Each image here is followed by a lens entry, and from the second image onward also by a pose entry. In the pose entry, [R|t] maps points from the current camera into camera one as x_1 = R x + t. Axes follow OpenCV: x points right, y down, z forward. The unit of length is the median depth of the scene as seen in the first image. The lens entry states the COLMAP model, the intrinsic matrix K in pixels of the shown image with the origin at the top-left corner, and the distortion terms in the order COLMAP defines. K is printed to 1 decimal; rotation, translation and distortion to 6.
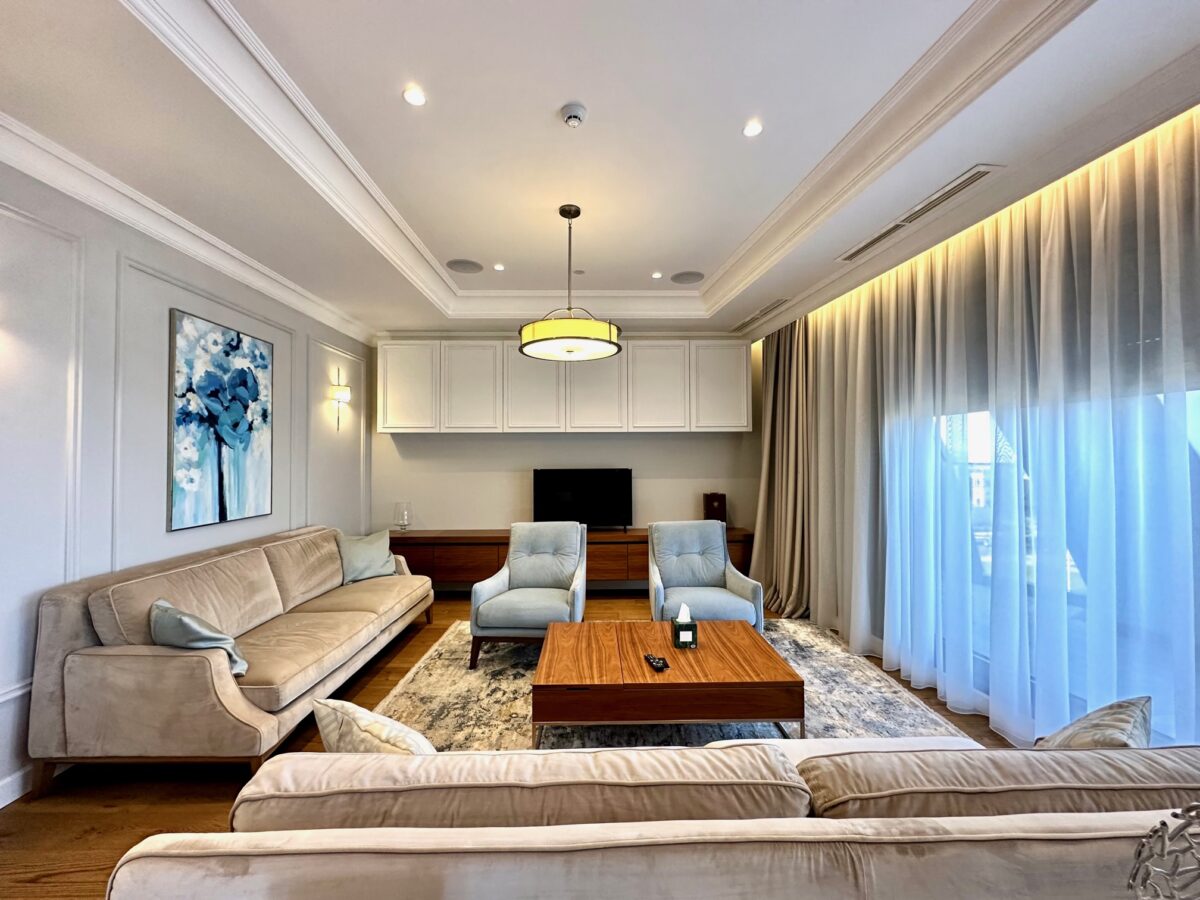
lens RADIAL K [[482.0, 0, 600.0], [0, 482.0, 450.0], [0, 0, 1]] dist [-0.001097, 0.000060]
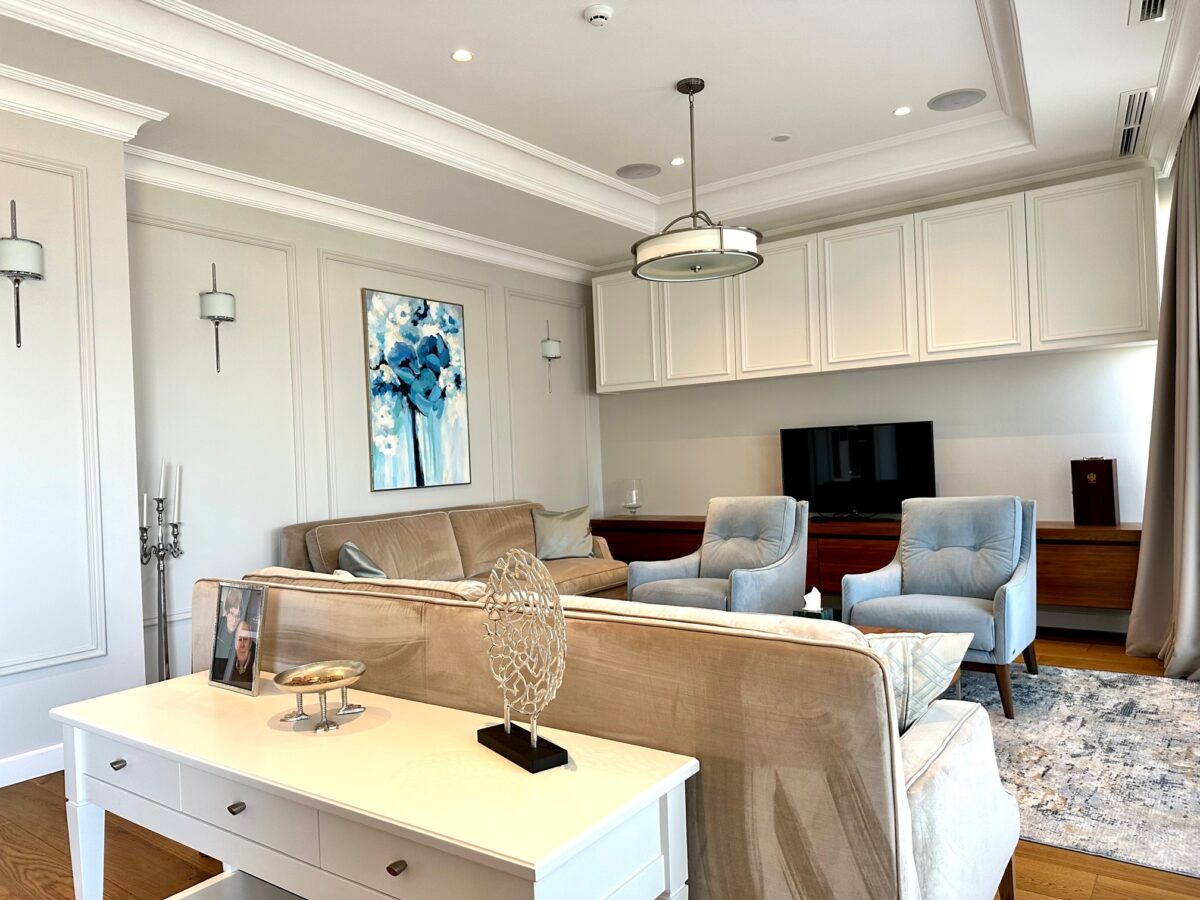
lens RADIAL K [[840.8, 0, 598.1], [0, 840.8, 458.1], [0, 0, 1]] dist [0.089581, -0.096101]
pose [[0.794494, -0.024080, -0.606794, 0.637732], [0.048099, 0.998570, 0.023351, 0.065122], [0.605364, -0.047738, 0.794516, -0.211057]]
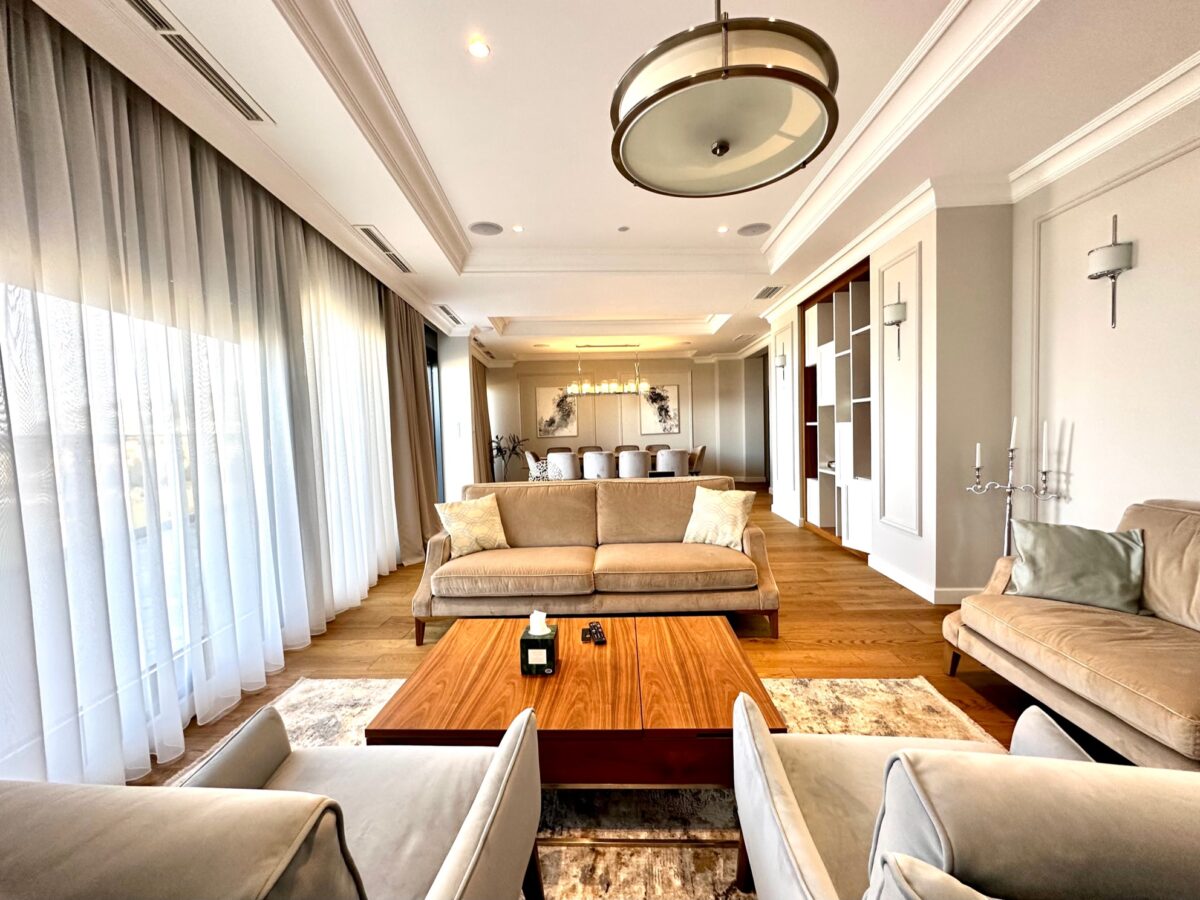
lens RADIAL K [[482.0, 0, 600.0], [0, 482.0, 450.0], [0, 0, 1]] dist [-0.001097, 0.000060]
pose [[-0.997717, 0.032987, 0.058921, 0.038266], [0.034764, 0.998963, 0.029399, 0.074495], [-0.057890, 0.031380, -0.997830, 1.472982]]
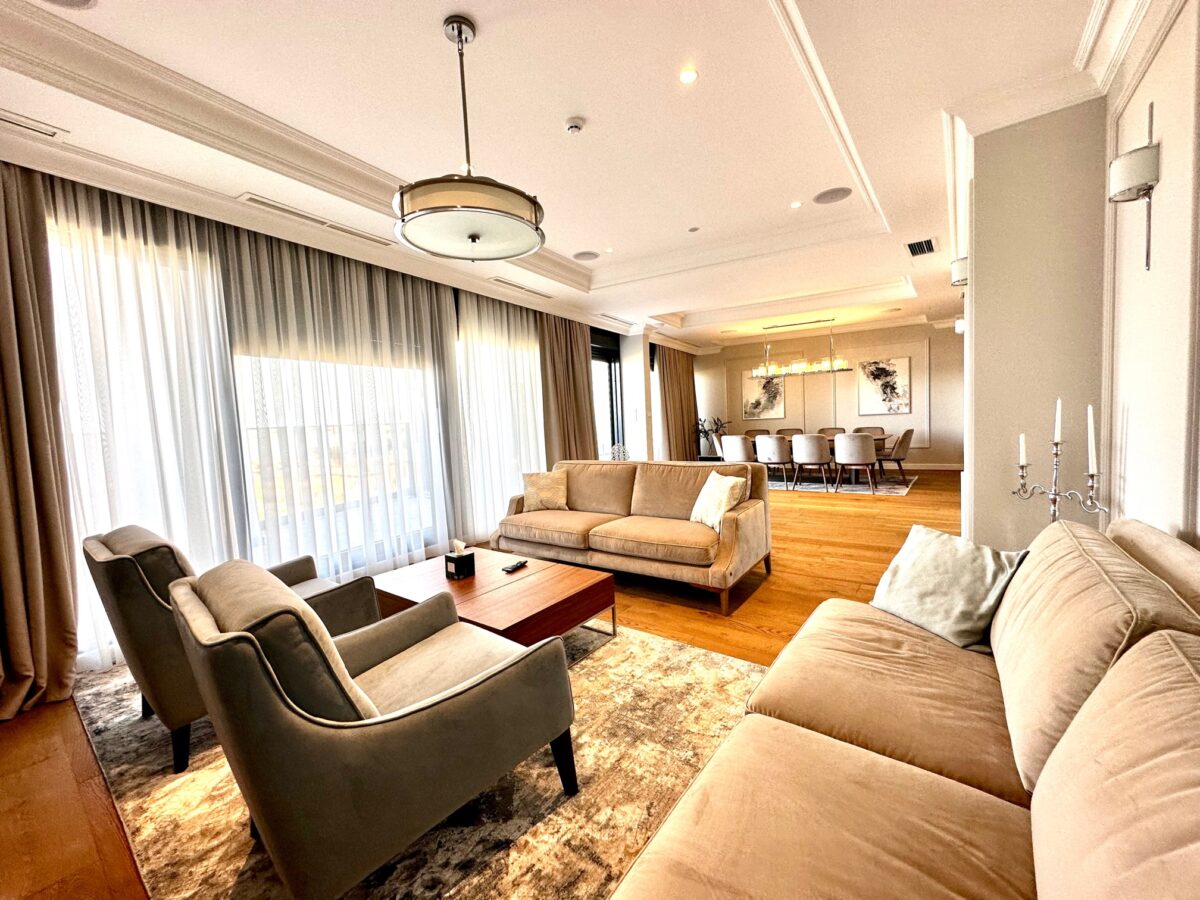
lens RADIAL K [[476.4, 0, 604.7], [0, 476.4, 446.7], [0, 0, 1]] dist [0.000079, -0.000150]
pose [[-0.794107, 0.006893, 0.607739, -0.635508], [0.040866, 0.998278, 0.042075, 0.079161], [-0.606402, 0.058248, -0.793022, 1.440445]]
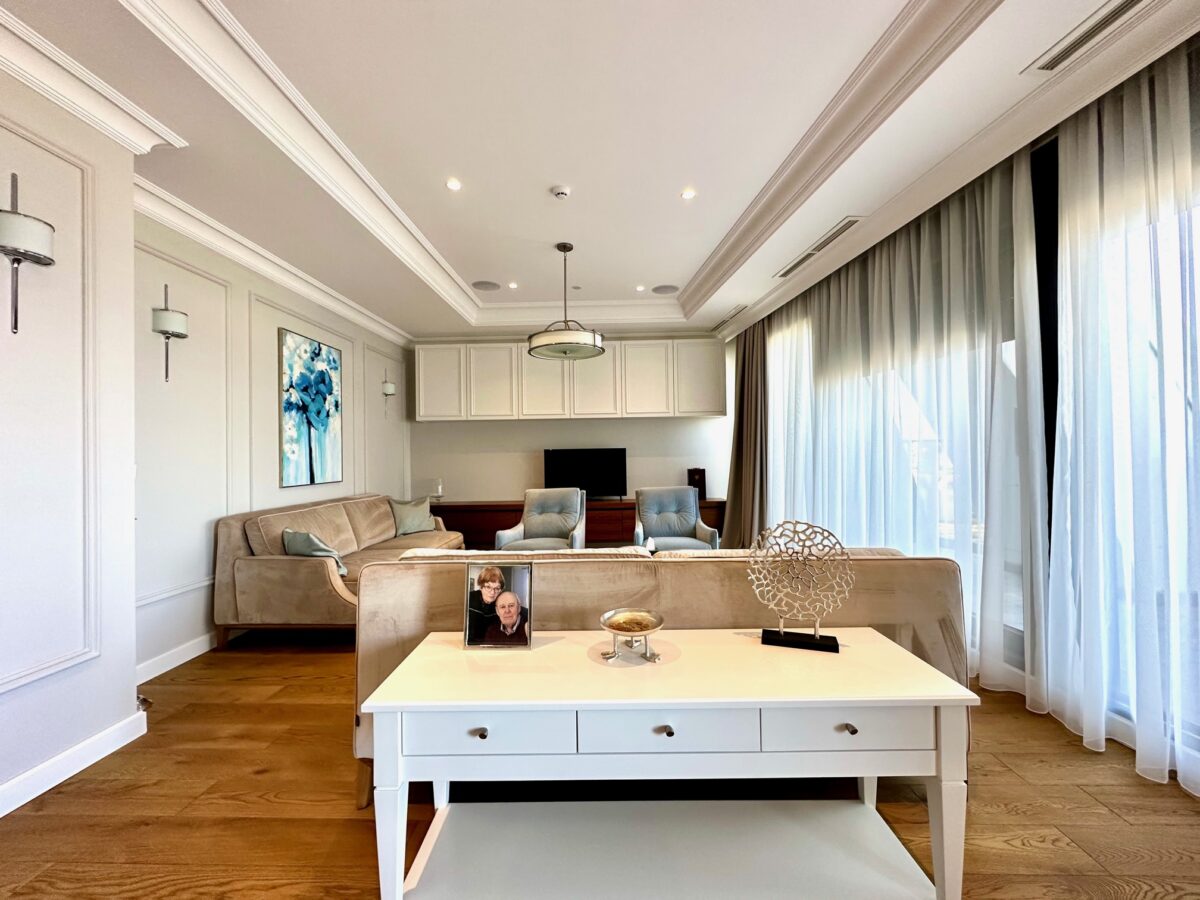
lens RADIAL K [[482.0, 0, 600.0], [0, 482.0, 450.0], [0, 0, 1]] dist [-0.001097, 0.000060]
pose [[0.999228, -0.011972, -0.037406, 0.076534], [0.012307, 0.999886, 0.008715, 0.053190], [0.037297, -0.009169, 0.999262, -0.327173]]
